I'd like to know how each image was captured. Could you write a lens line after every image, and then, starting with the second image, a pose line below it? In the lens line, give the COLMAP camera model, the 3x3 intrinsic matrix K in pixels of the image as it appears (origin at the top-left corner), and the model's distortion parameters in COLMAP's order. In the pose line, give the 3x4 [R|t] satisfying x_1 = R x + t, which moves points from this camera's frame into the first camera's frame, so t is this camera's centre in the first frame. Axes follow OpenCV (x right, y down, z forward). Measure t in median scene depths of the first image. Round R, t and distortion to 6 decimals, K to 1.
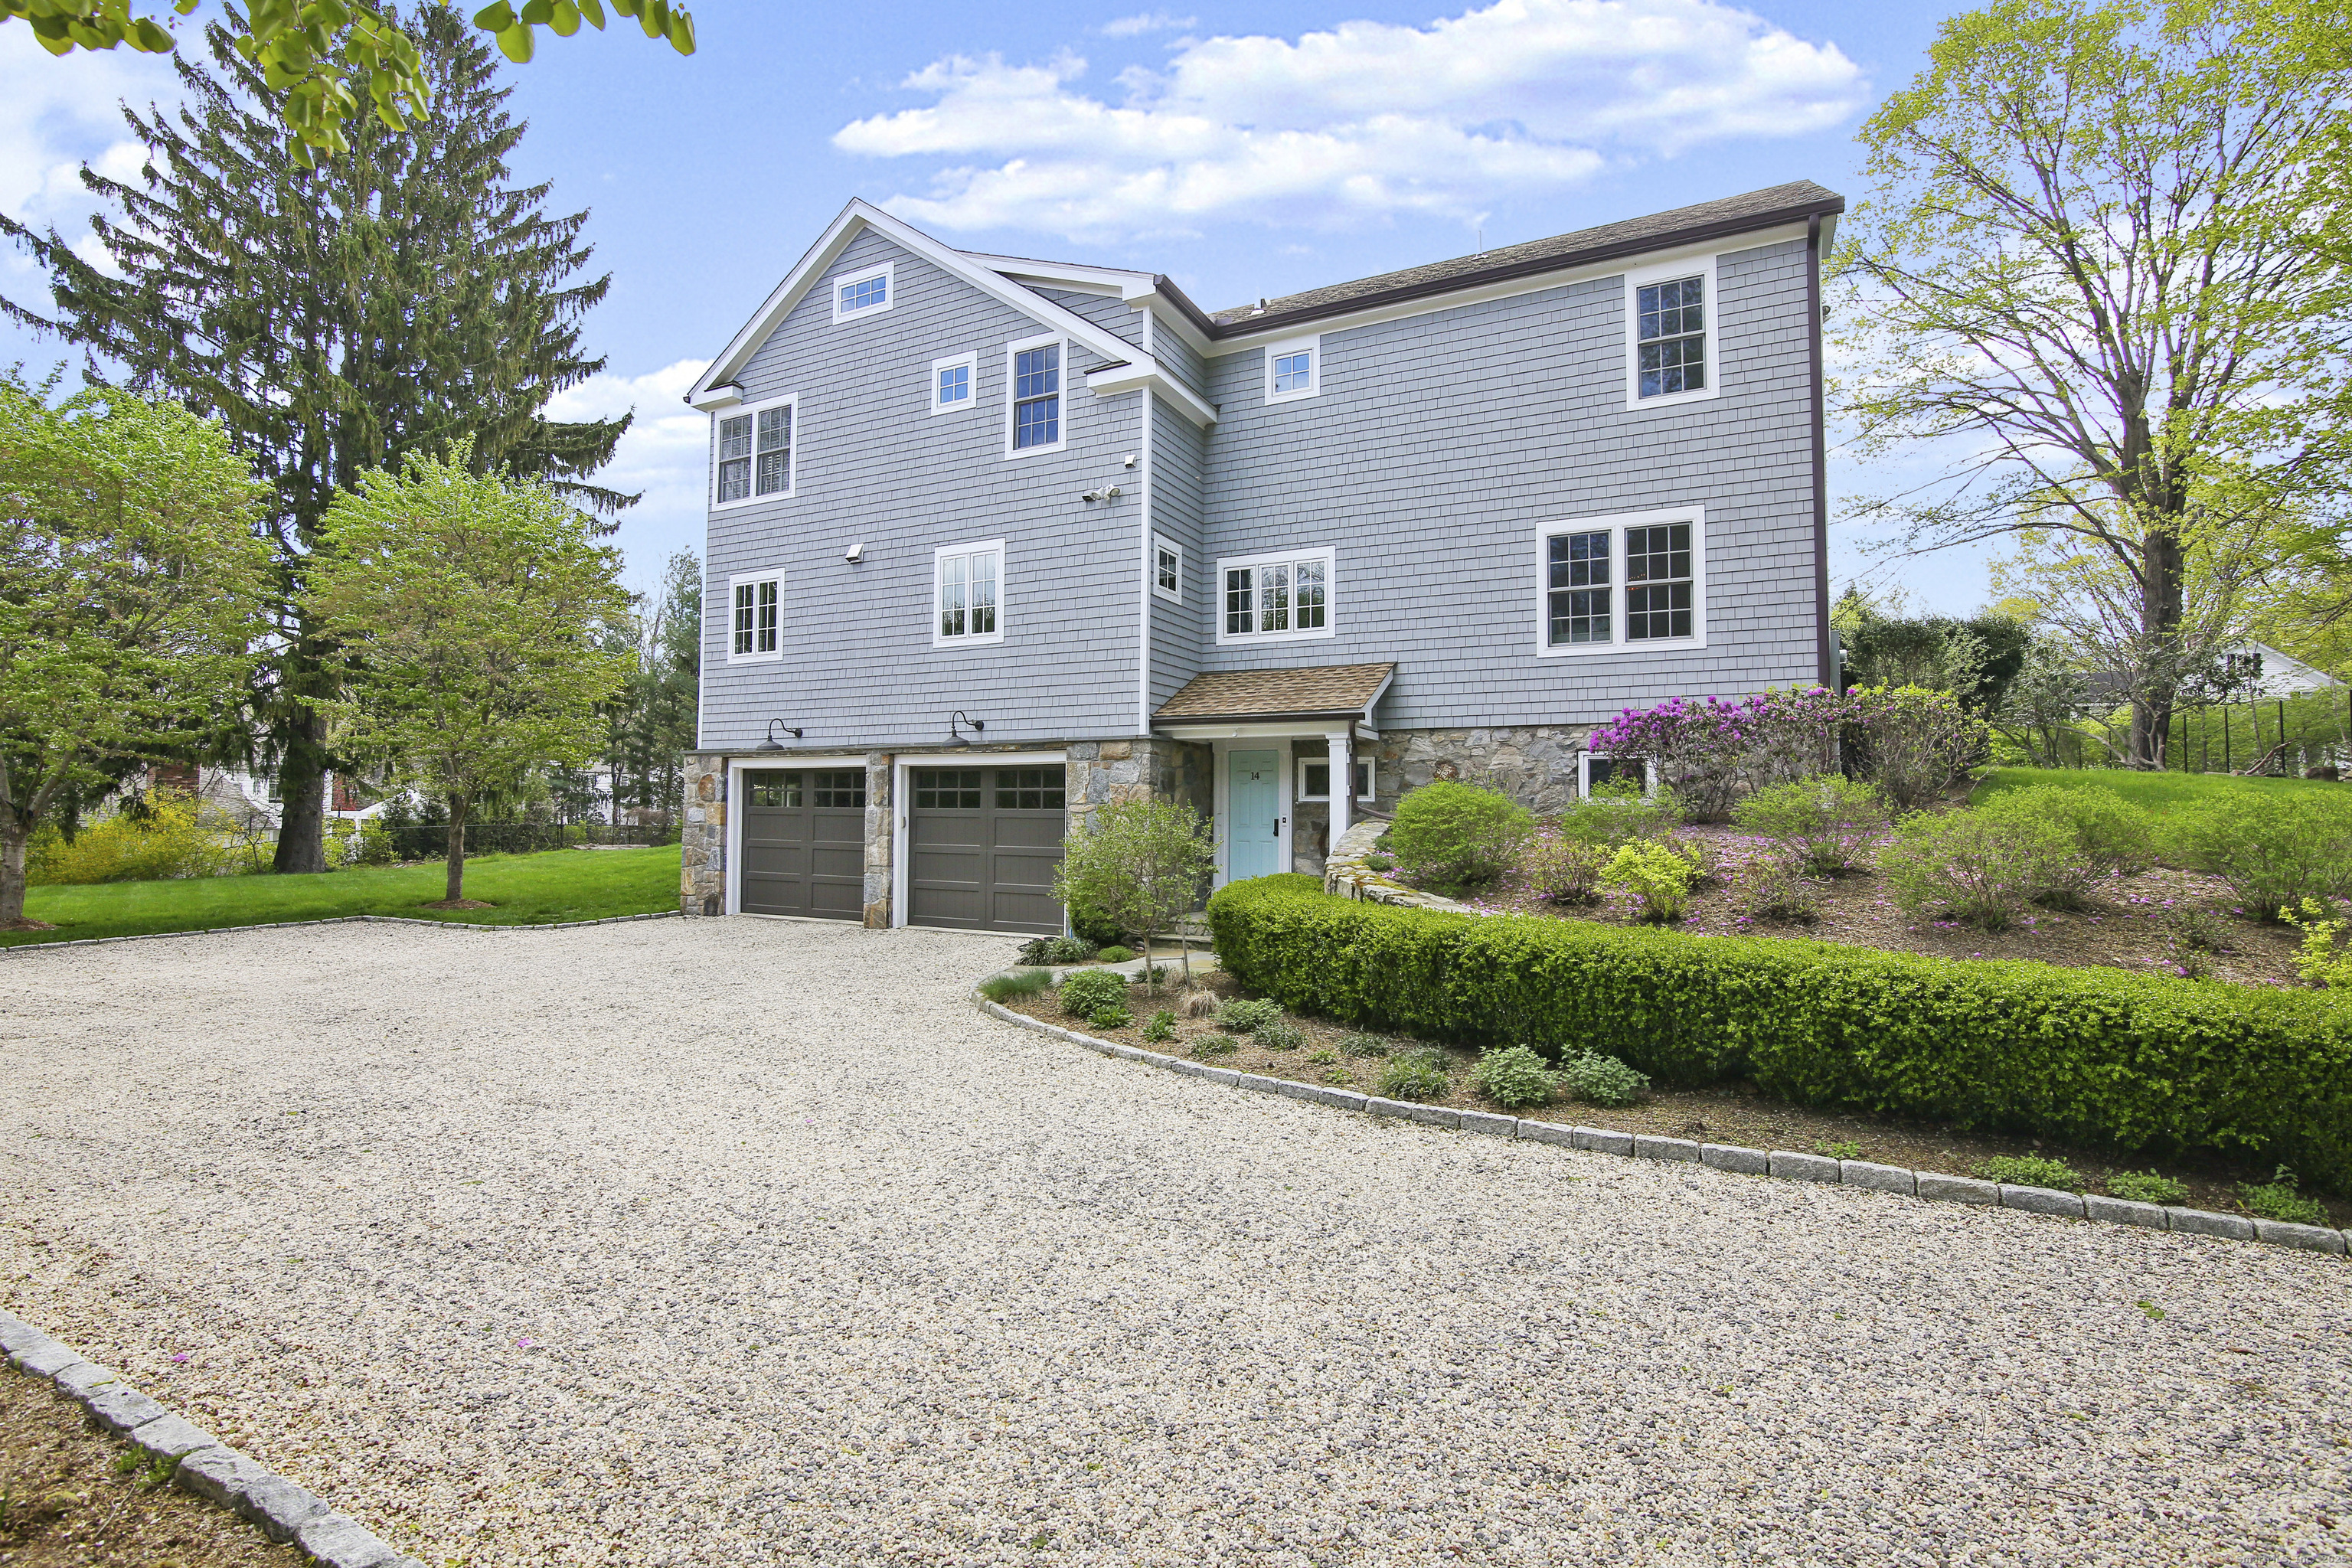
lens RADIAL K [[1031.3, 0, 1172.3], [0, 1031.3, 771.4], [0, 0, 1]] dist [-0.004340, -0.000160]
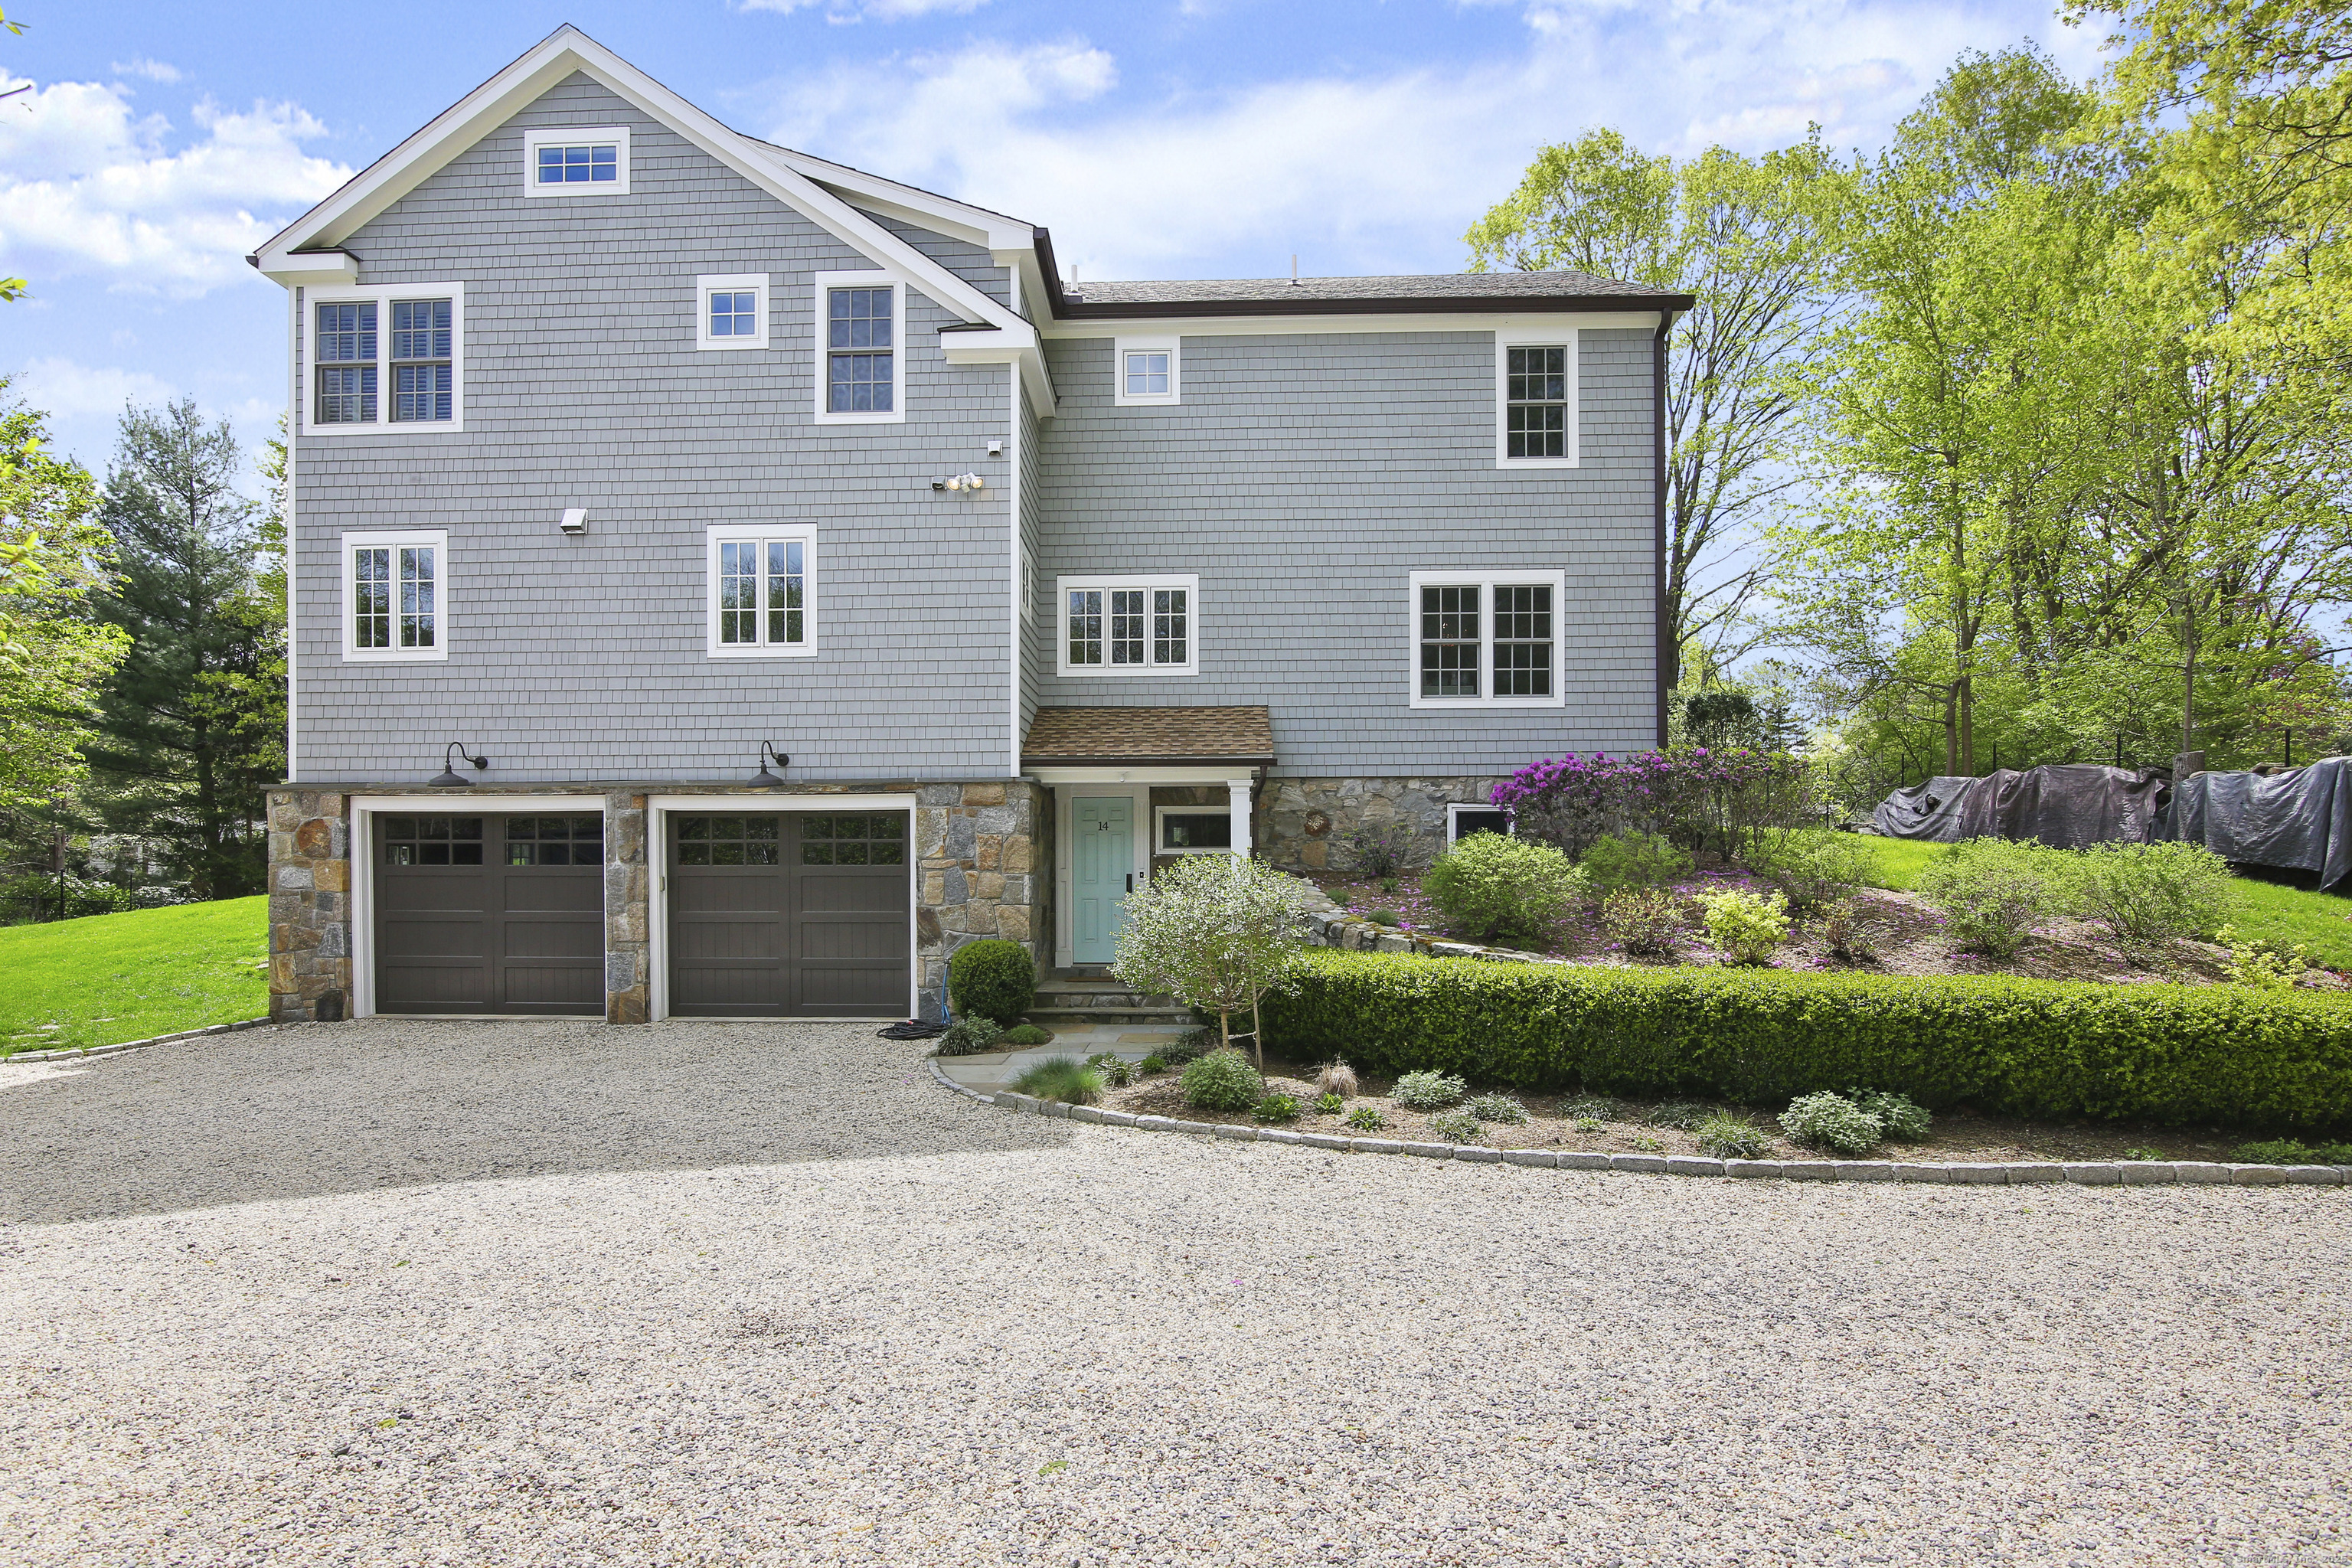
lens RADIAL K [[1098.5, 0, 1183.7], [0, 1098.5, 878.4], [0, 0, 1]] dist [-0.011208, -0.000192]
pose [[0.913891, -0.013706, 0.405727, -0.256924], [-0.007112, 0.998736, 0.049760, 0.002098], [-0.405897, -0.048361, 0.912639, 0.106595]]
